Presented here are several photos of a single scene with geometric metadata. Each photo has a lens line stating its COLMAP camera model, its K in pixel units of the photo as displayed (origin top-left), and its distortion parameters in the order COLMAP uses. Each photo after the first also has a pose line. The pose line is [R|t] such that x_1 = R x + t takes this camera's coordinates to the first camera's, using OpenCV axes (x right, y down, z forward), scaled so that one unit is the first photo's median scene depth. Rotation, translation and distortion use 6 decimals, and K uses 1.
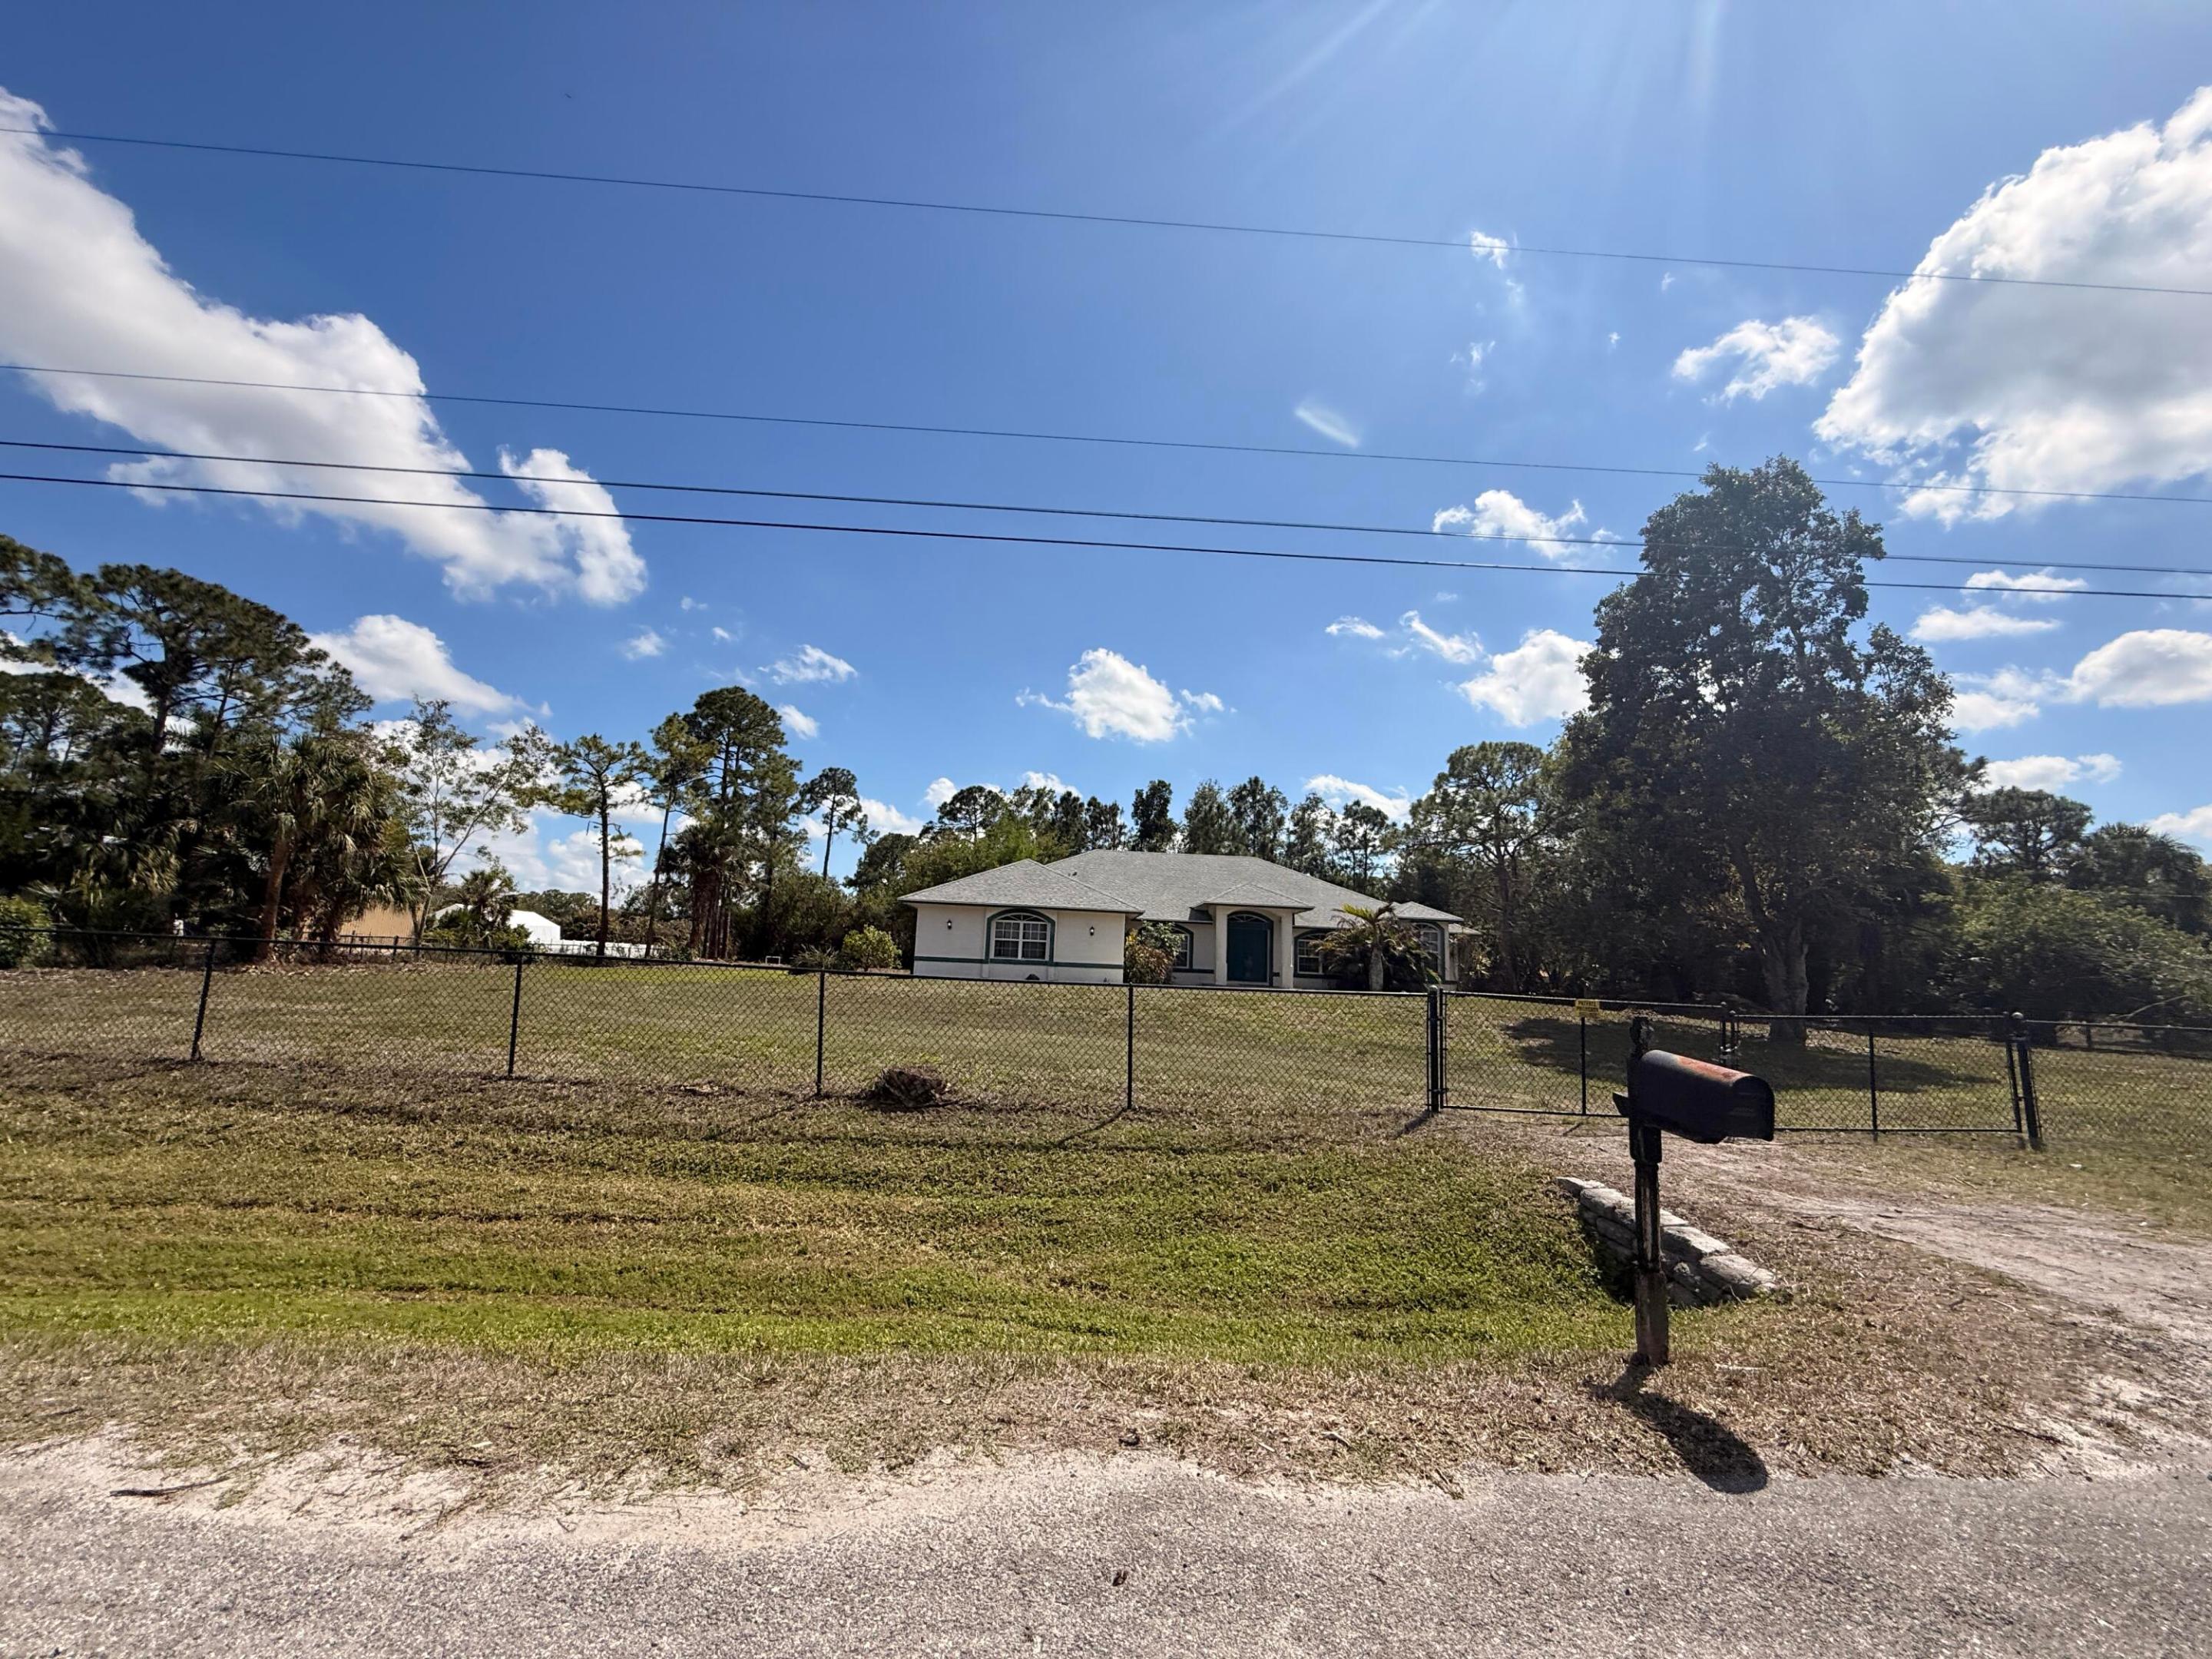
lens RADIAL K [[880.0, 0, 1101.4], [0, 880.0, 835.6], [0, 0, 1]] dist [0.001480, 0.000069]
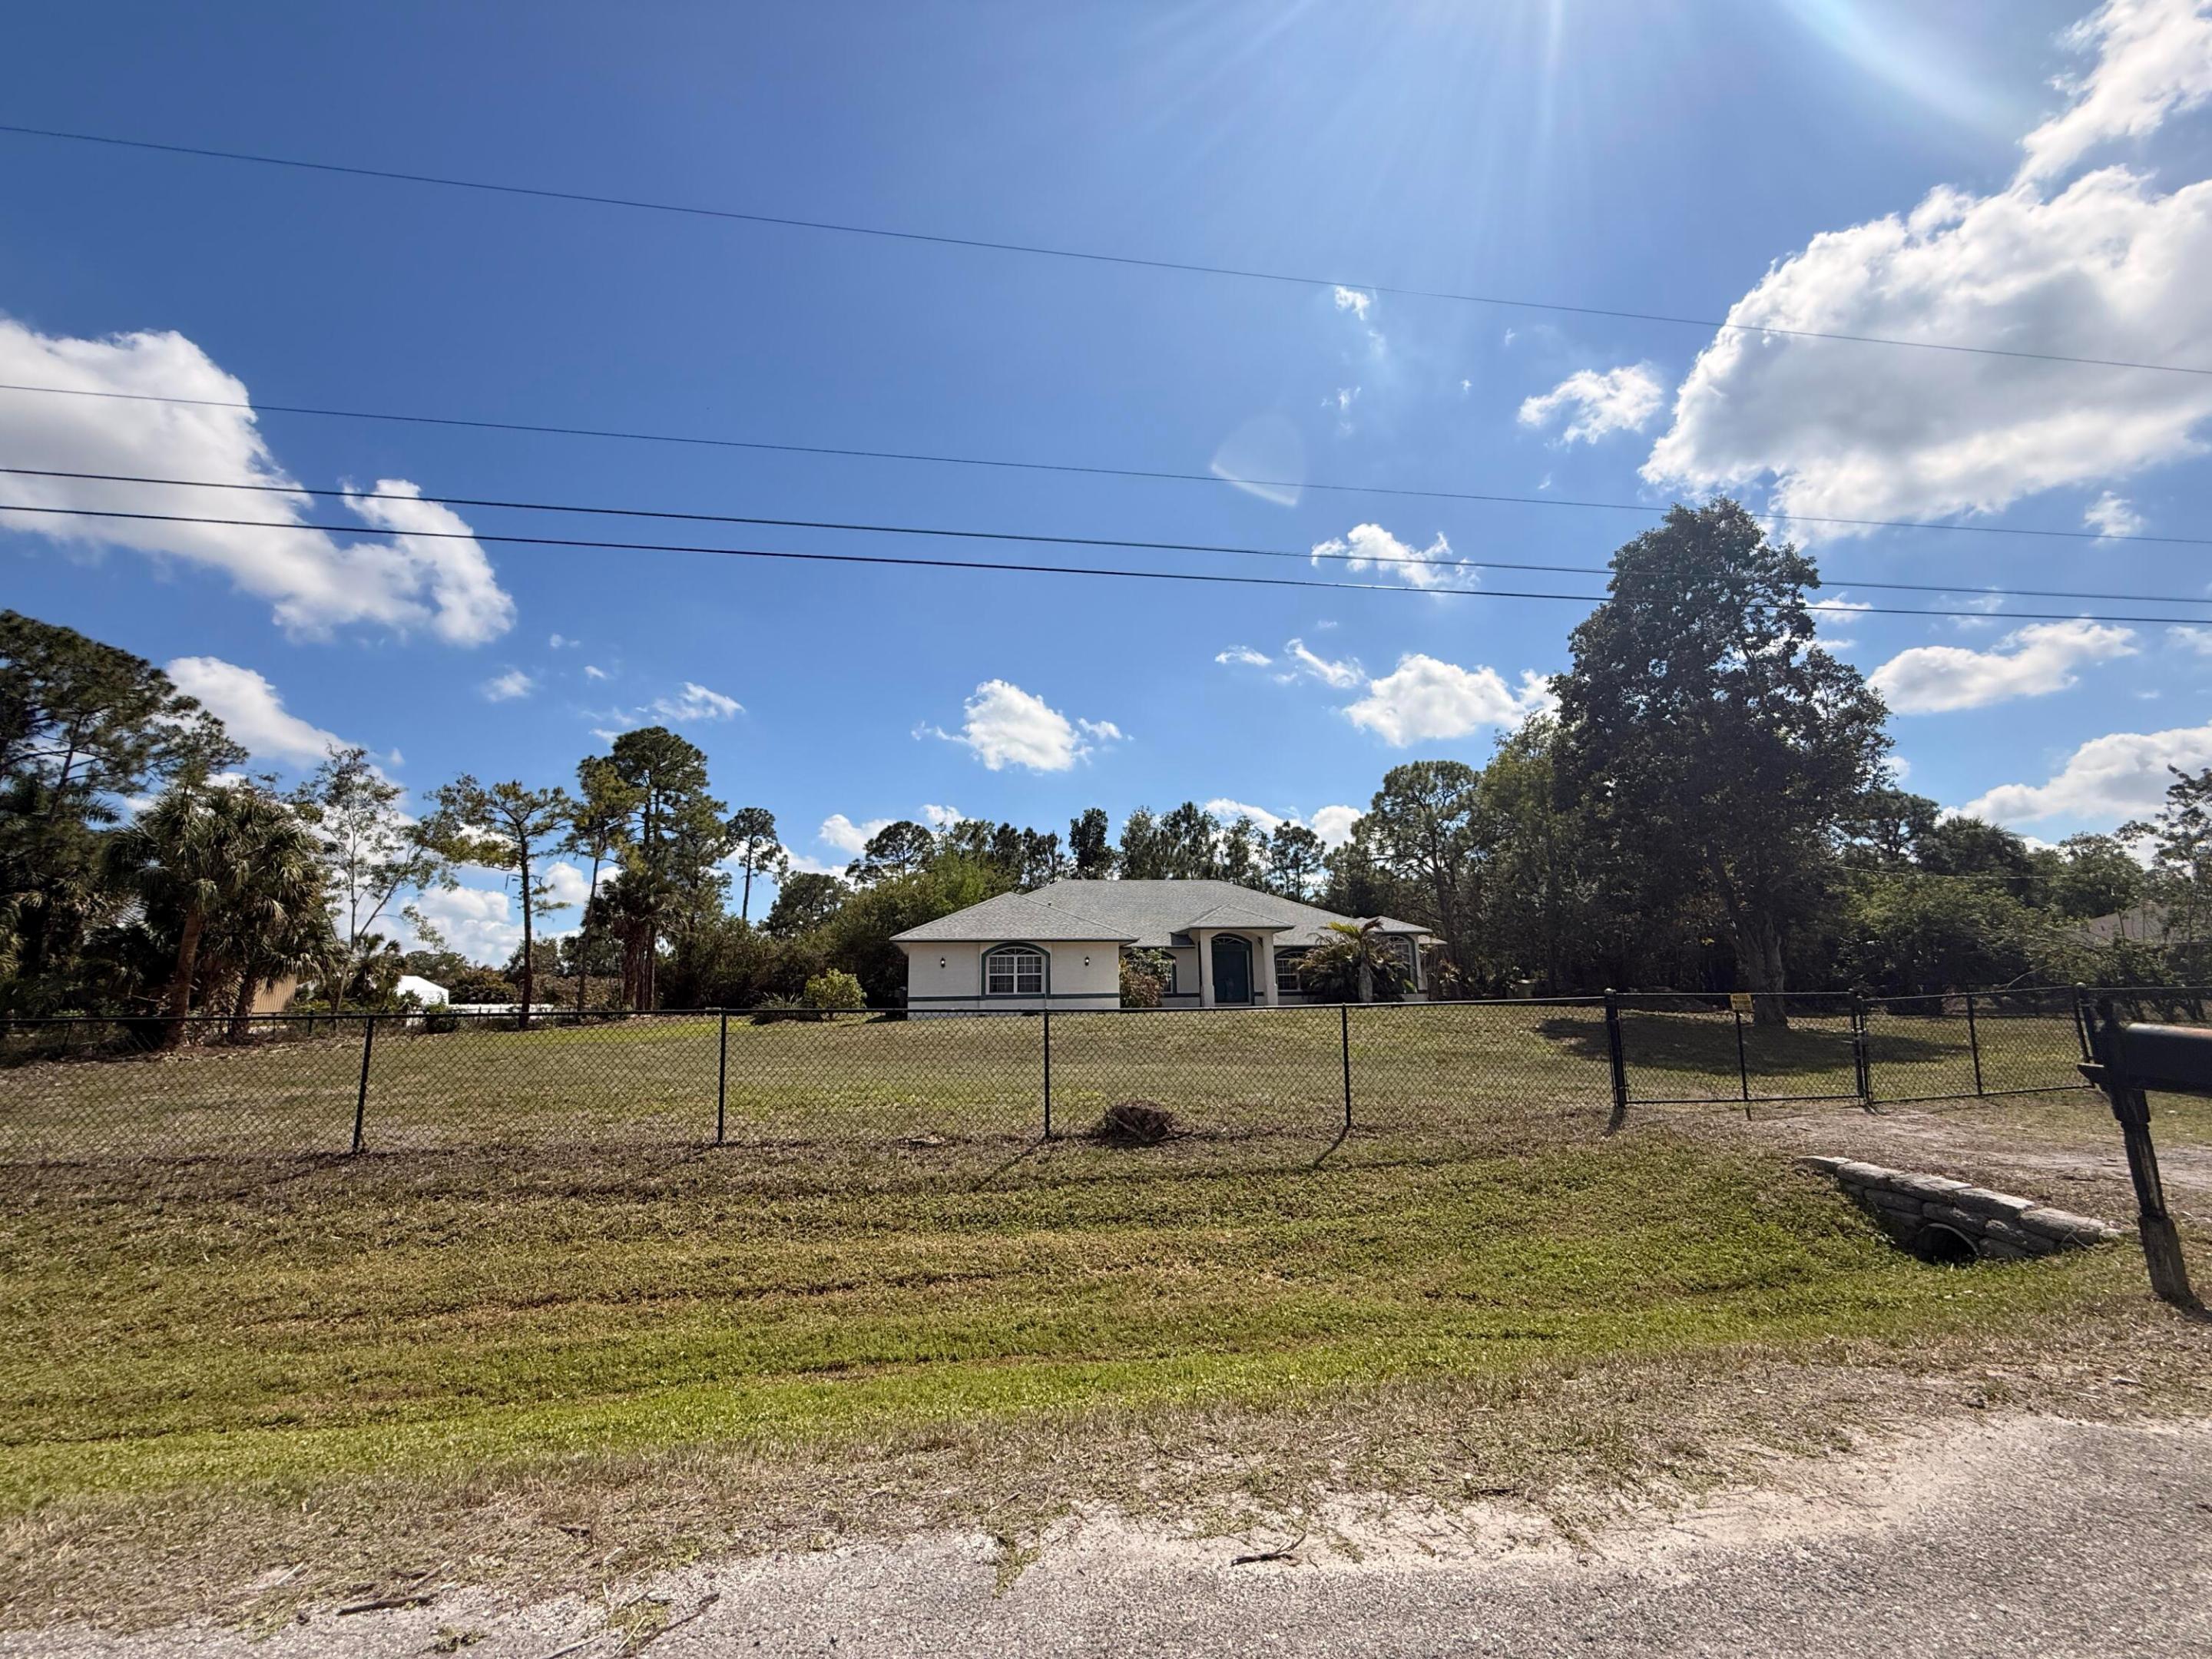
lens RADIAL K [[880.0, 0, 1101.4], [0, 880.0, 835.6], [0, 0, 1]] dist [0.001480, 0.000069]
pose [[0.992530, -0.039207, 0.115533, -0.064665], [0.043019, 0.998603, -0.030685, -0.001582], [-0.114168, 0.035426, 0.992830, 0.001002]]
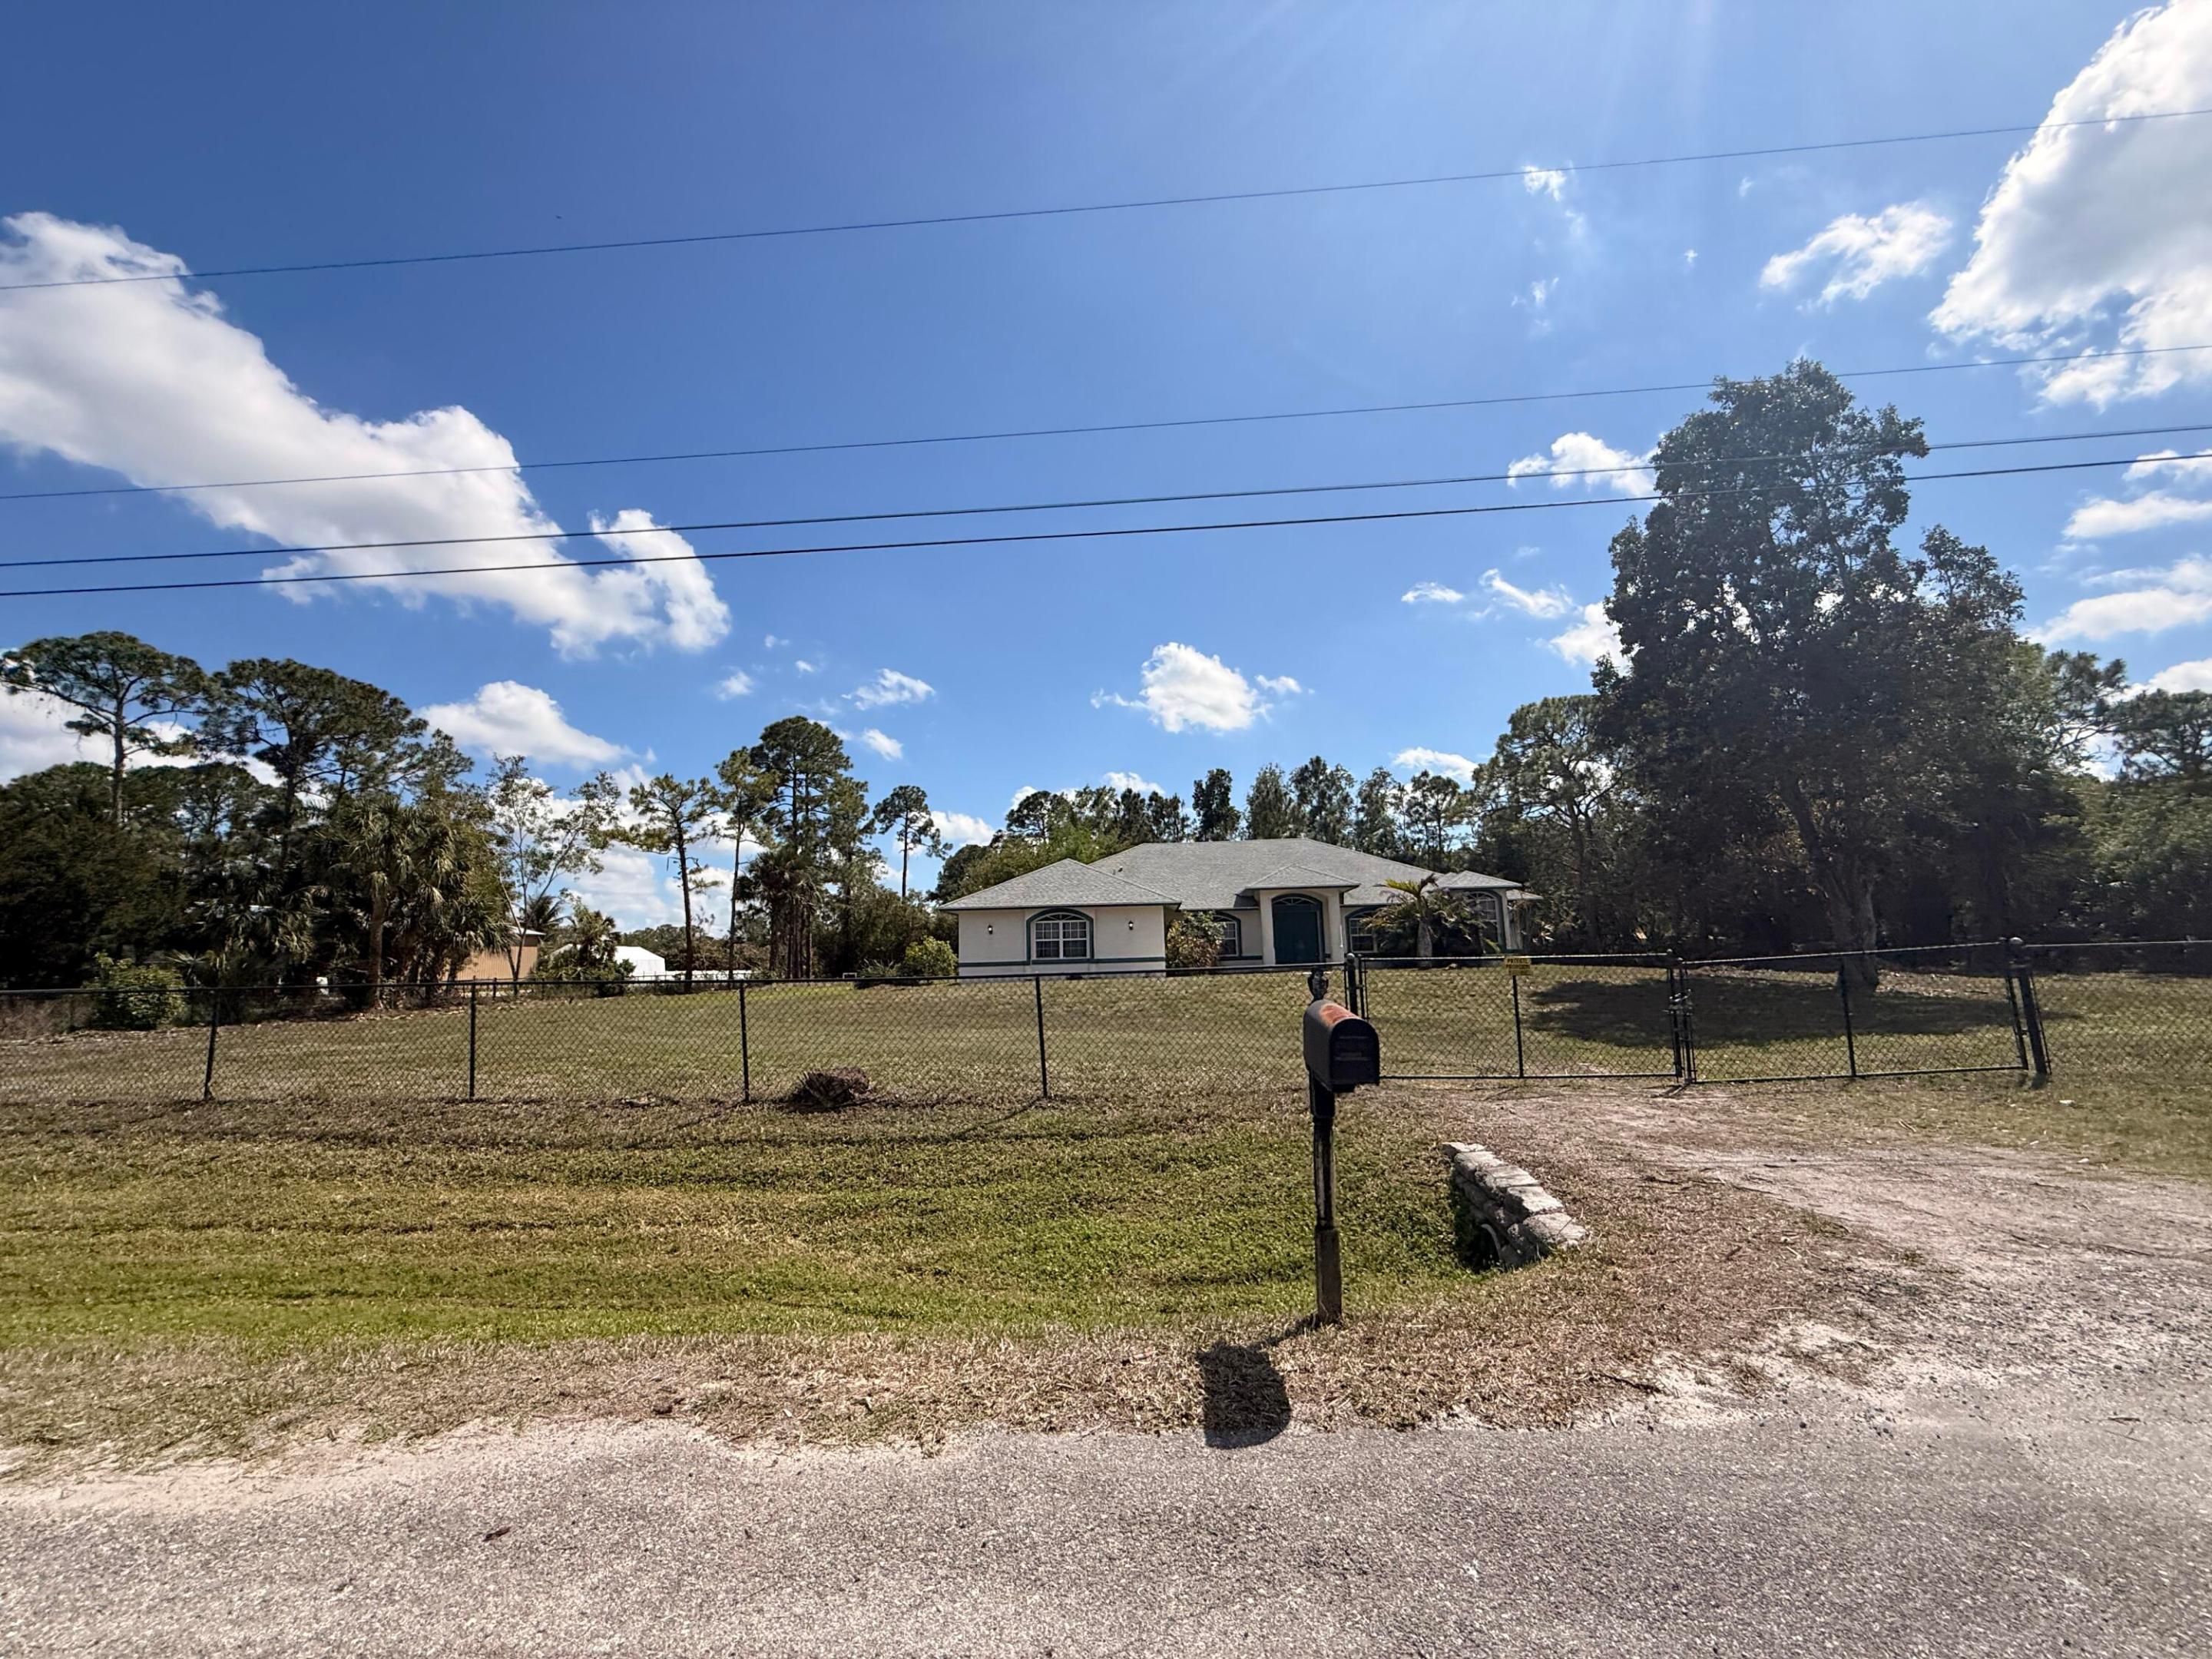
lens RADIAL K [[880.5, 0, 1102.8], [0, 880.5, 834.6], [0, 0, 1]] dist [0.002647, 0.000088]
pose [[0.991636, -0.083538, -0.098386, 0.039866], [0.083668, 0.996490, -0.002819, 0.003534], [0.098276, -0.005436, 0.995144, 0.001499]]
